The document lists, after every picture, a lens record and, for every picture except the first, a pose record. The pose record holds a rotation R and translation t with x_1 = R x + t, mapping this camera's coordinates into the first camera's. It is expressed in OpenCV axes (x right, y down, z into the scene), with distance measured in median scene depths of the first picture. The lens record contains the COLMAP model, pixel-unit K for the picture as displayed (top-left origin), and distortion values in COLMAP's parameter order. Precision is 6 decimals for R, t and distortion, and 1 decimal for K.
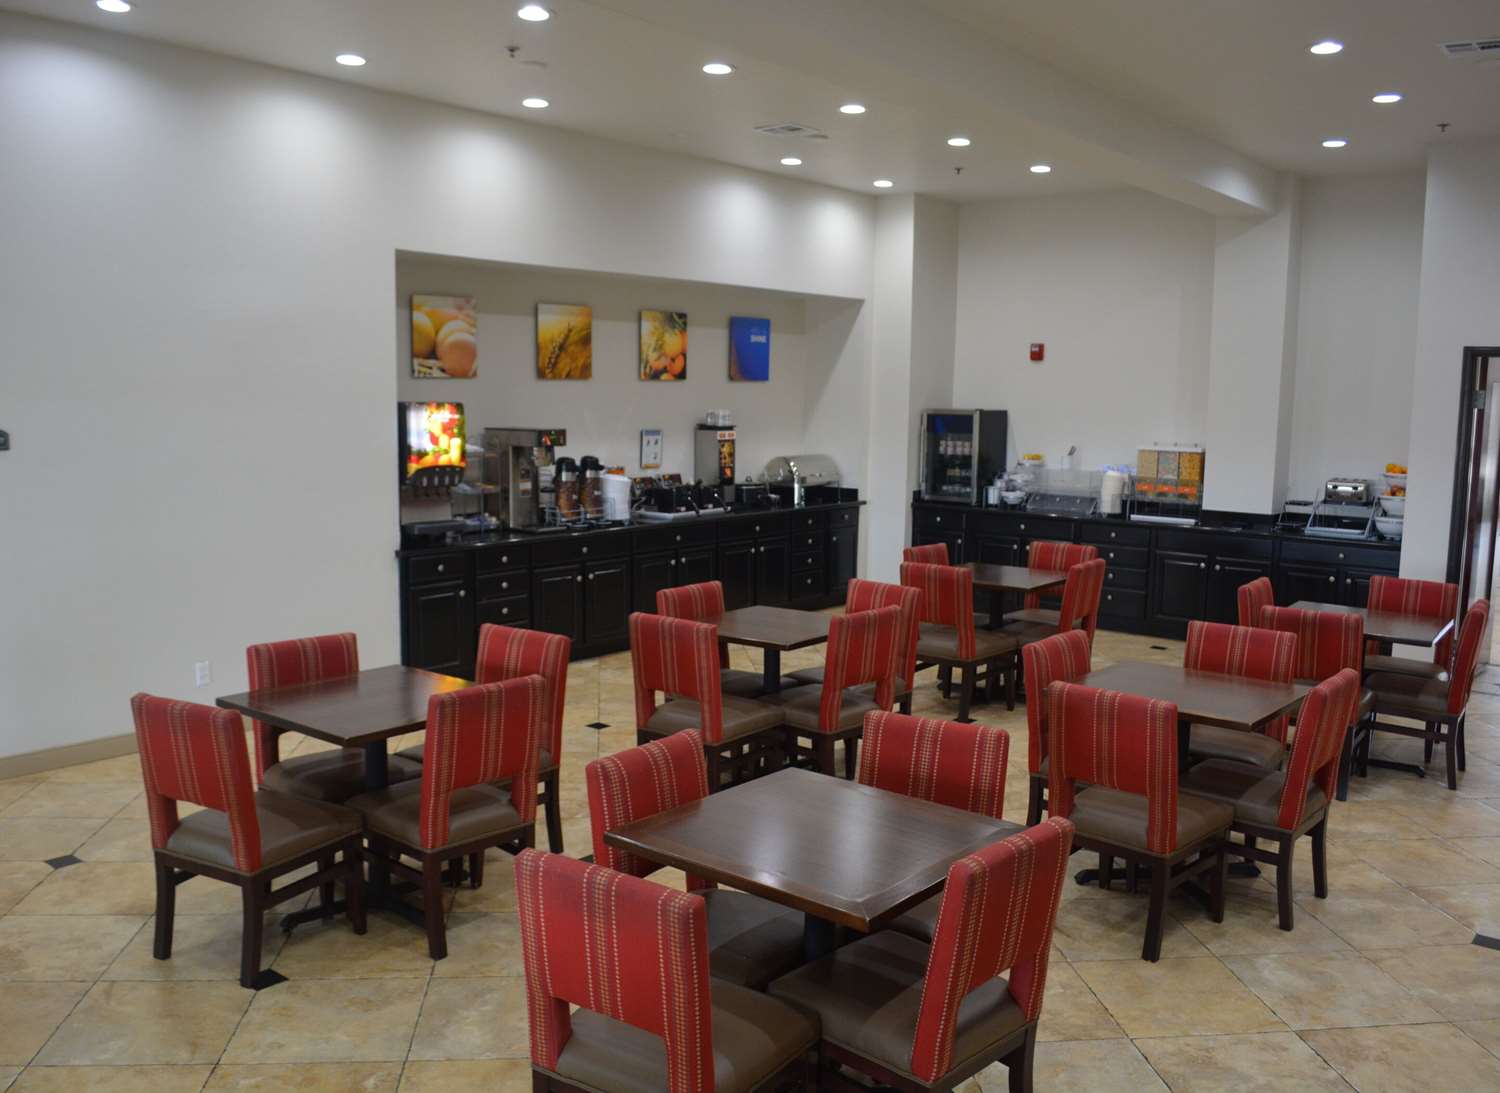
lens RADIAL K [[1206.3, 0, 750.0], [0, 1206.3, 546.5], [0, 0, 1]] dist [-0.009900, -0.002904]
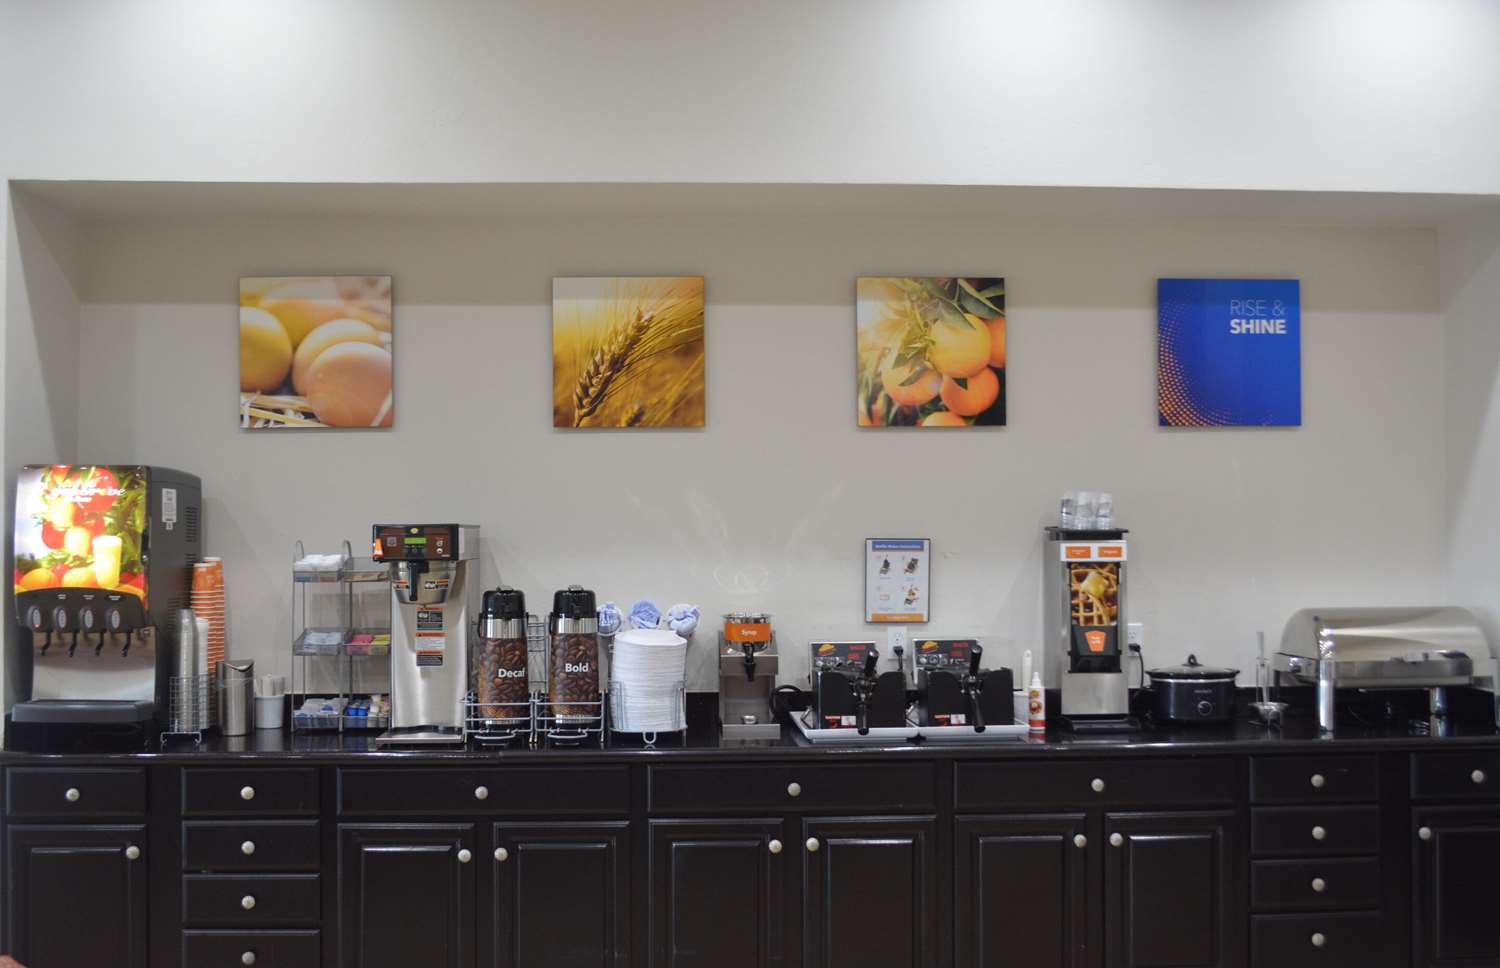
lens RADIAL K [[1498.2, 0, 749.8], [0, 1498.2, 531.1], [0, 0, 1]] dist [-0.046535, -0.003056]
pose [[0.684066, -0.015465, -0.729256, 0.313152], [-0.083108, 0.991612, -0.098987, -0.043382], [0.724670, 0.128320, 0.677043, 0.636759]]
